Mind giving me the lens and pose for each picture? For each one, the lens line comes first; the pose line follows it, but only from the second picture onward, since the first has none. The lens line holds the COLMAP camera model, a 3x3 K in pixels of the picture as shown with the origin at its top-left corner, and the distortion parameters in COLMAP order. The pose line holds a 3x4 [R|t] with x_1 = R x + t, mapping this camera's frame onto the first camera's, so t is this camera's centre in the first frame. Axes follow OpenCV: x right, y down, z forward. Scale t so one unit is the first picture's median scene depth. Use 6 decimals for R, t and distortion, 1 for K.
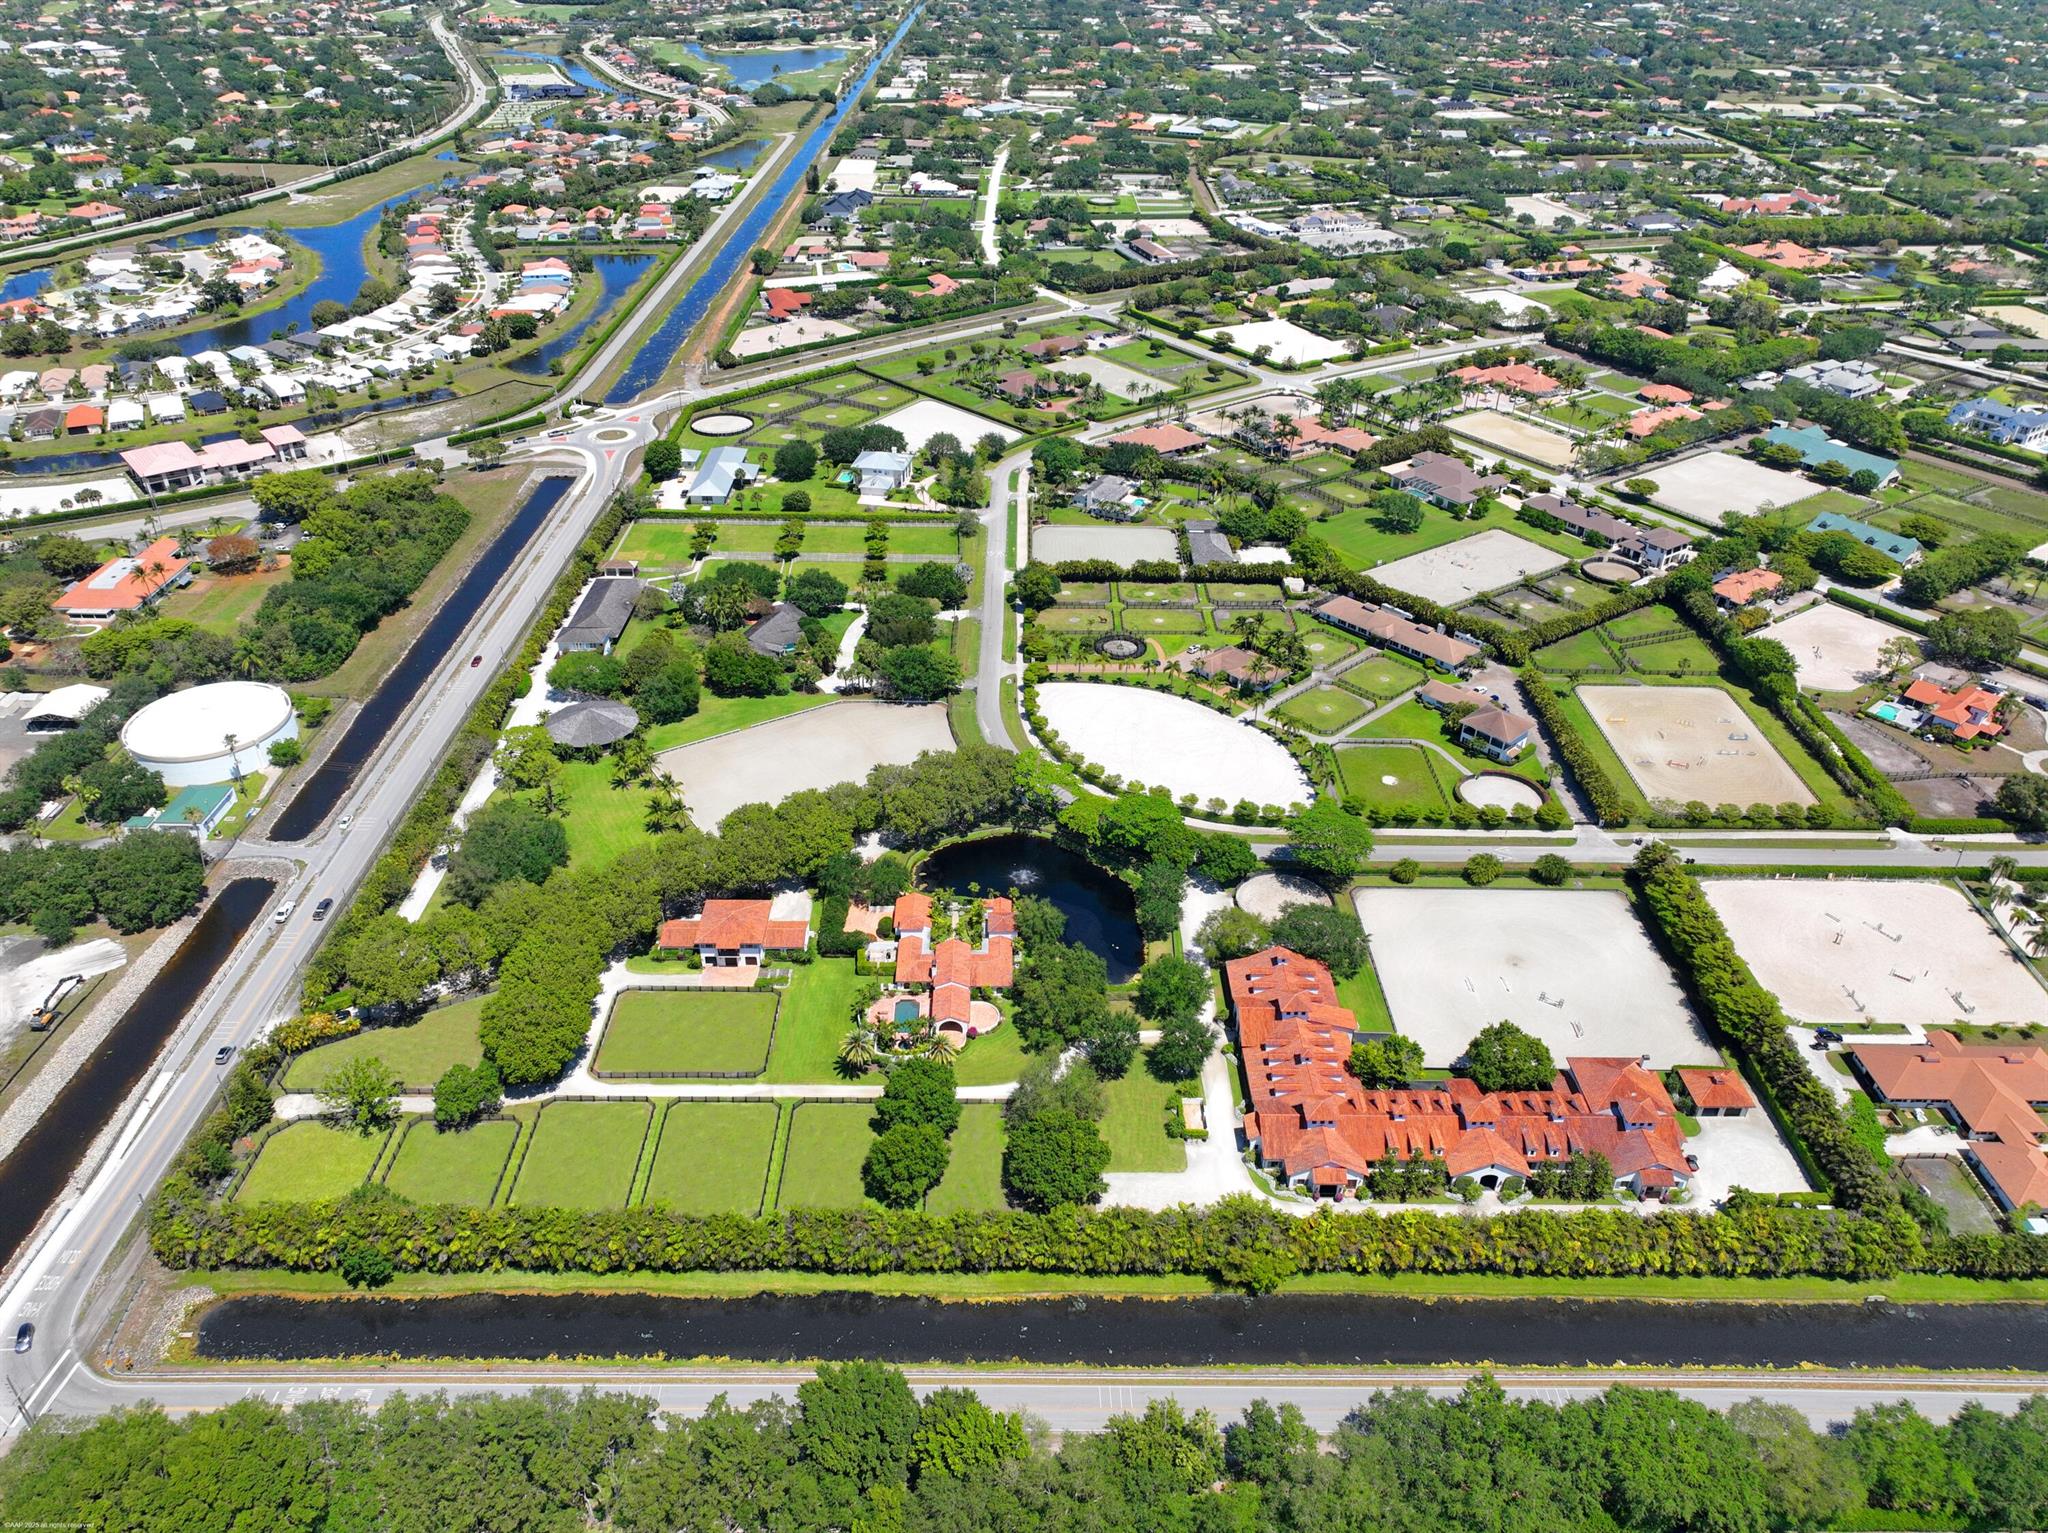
lens RADIAL K [[1468.5, 0, 1024.0], [0, 1468.5, 766.5], [0, 0, 1]] dist [-0.001792, 0.013482]
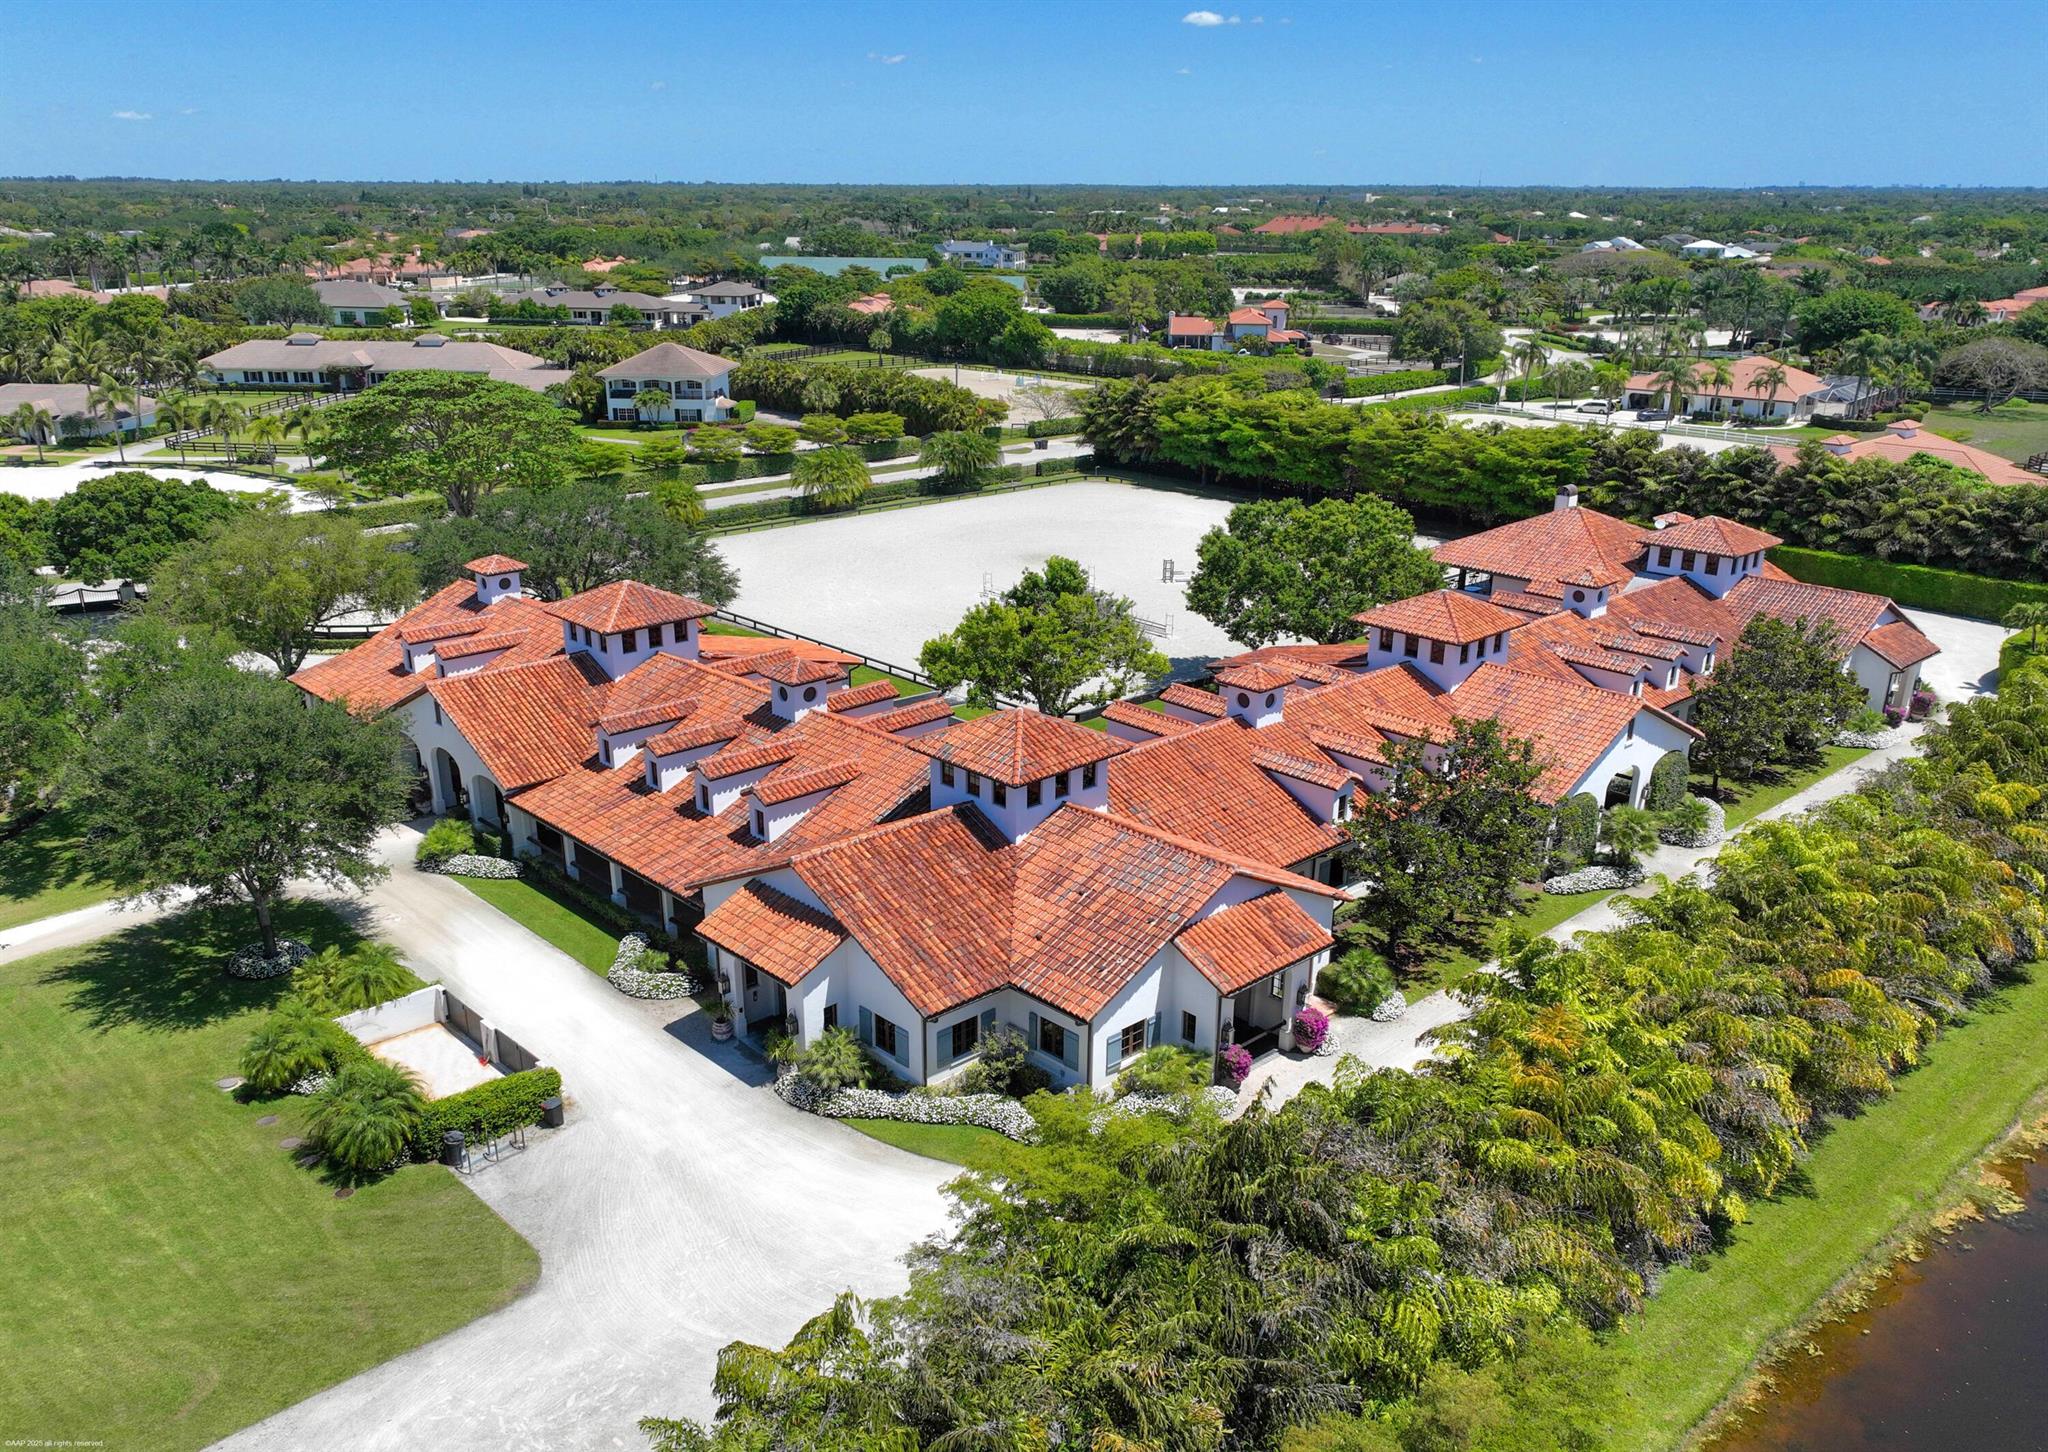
lens RADIAL K [[1564.5, 0, 1027.7], [0, 1564.5, 770.4], [0, 0, 1]] dist [-0.002883, 0.017057]
pose [[0.726809, -0.244240, 0.641947, 0.042694], [0.367772, 0.927751, -0.063410, 0.202843], [-0.580080, 0.282177, 0.764123, 0.660422]]
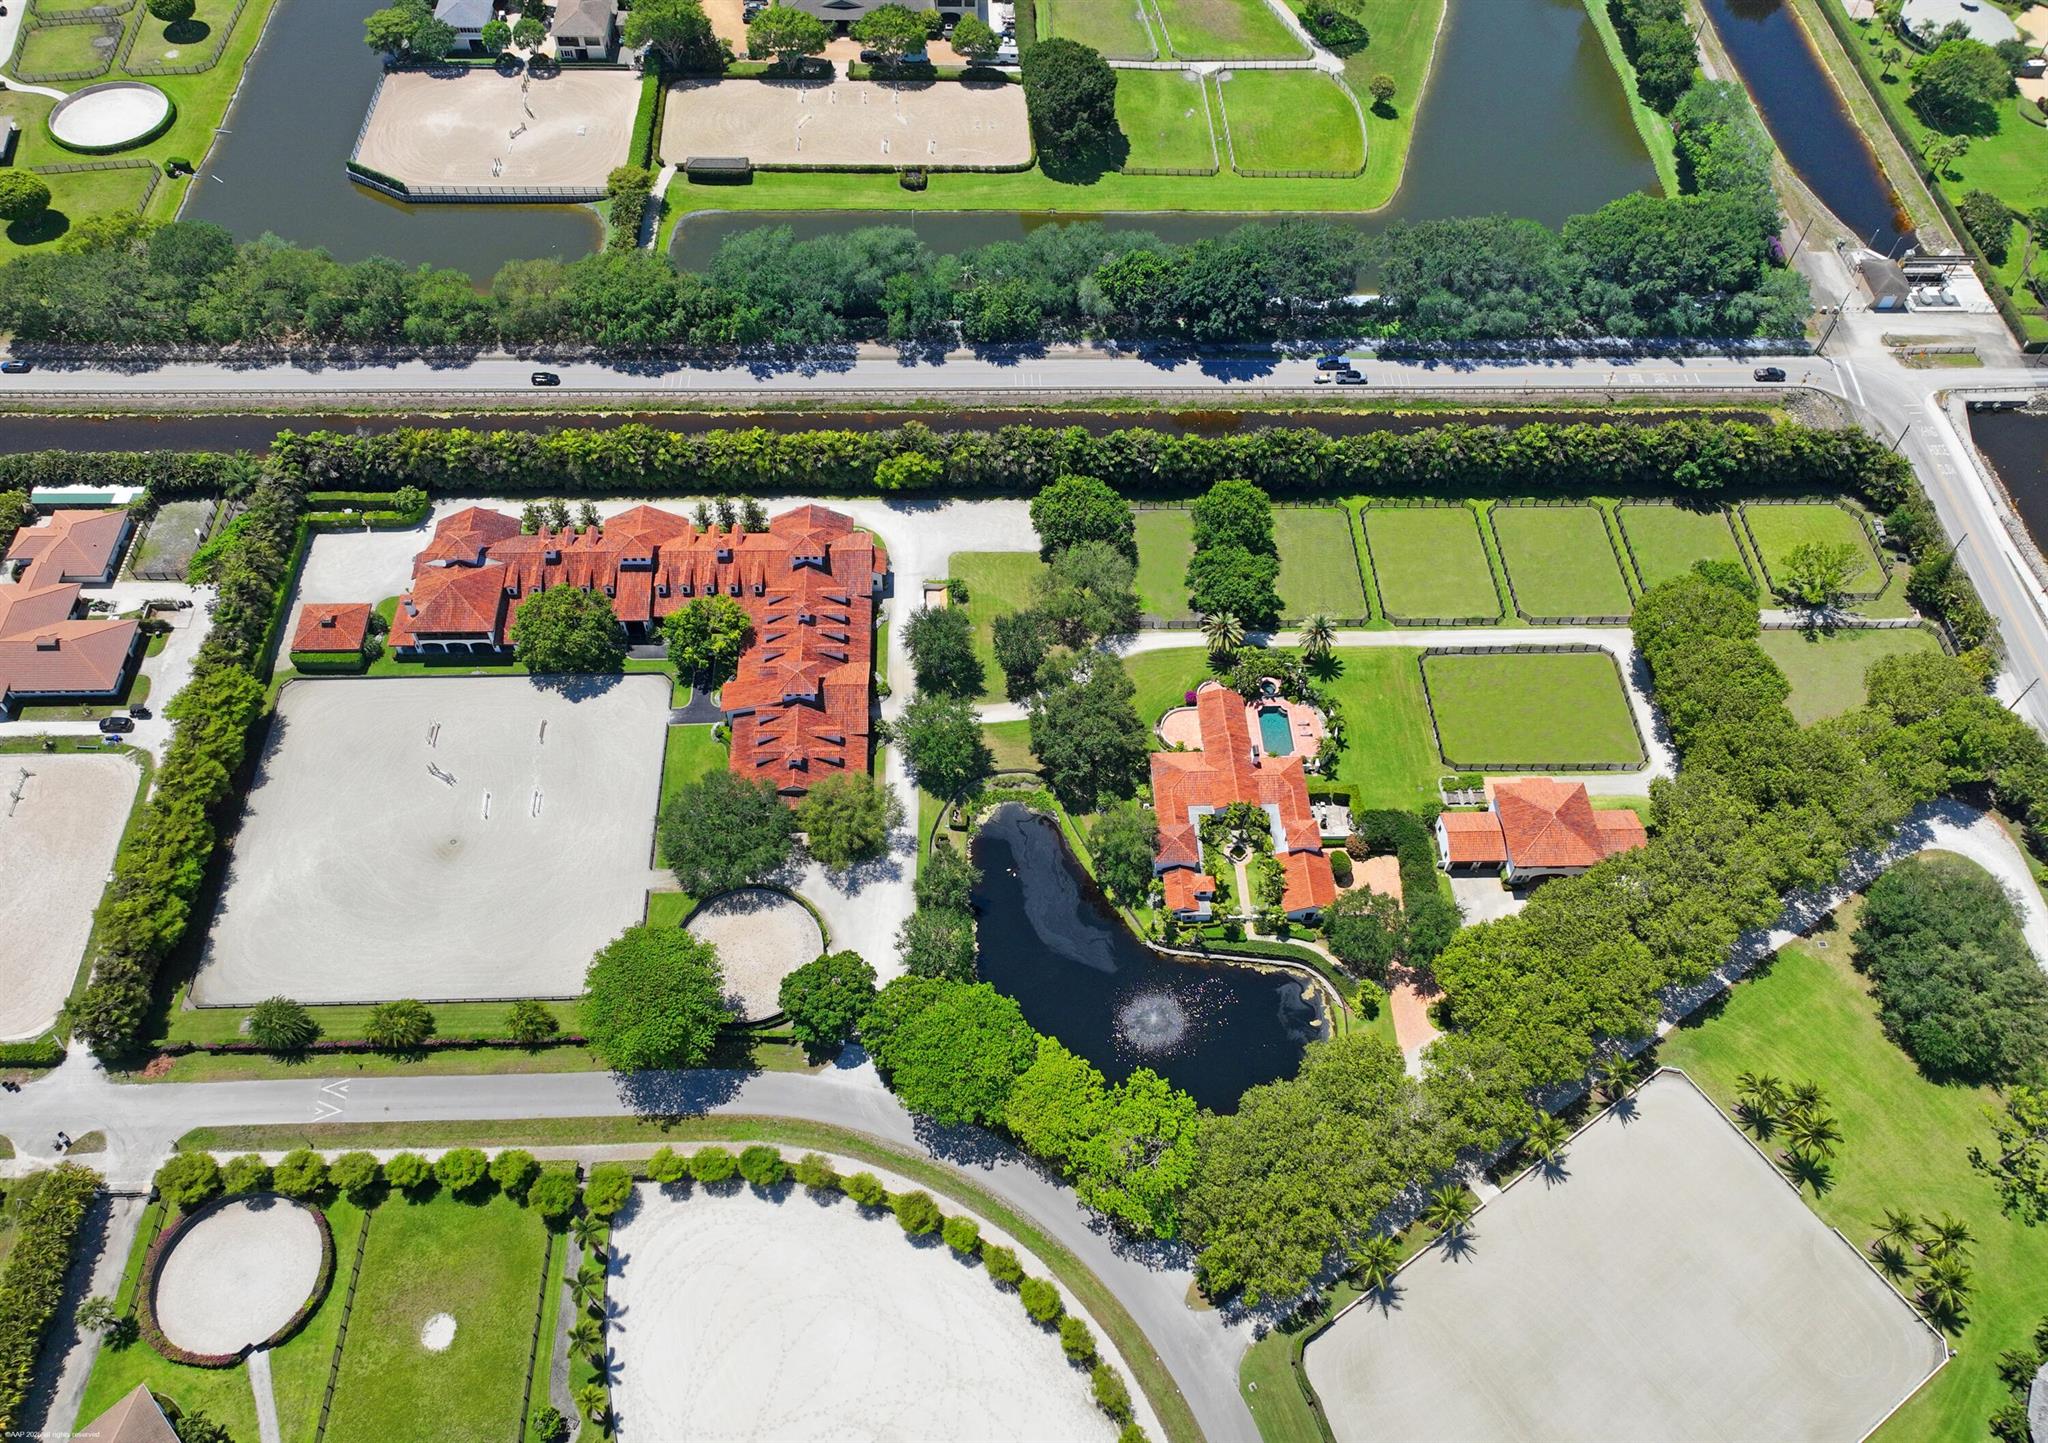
lens RADIAL K [[1564.5, 0, 1027.7], [0, 1564.5, 765.9], [0, 0, 1]] dist [-0.002883, 0.017057]
pose [[-0.998751, 0.003900, -0.049808, 0.088998], [-0.049469, 0.062295, 0.996831, -0.610100], [0.006991, 0.998050, -0.062025, 0.966869]]
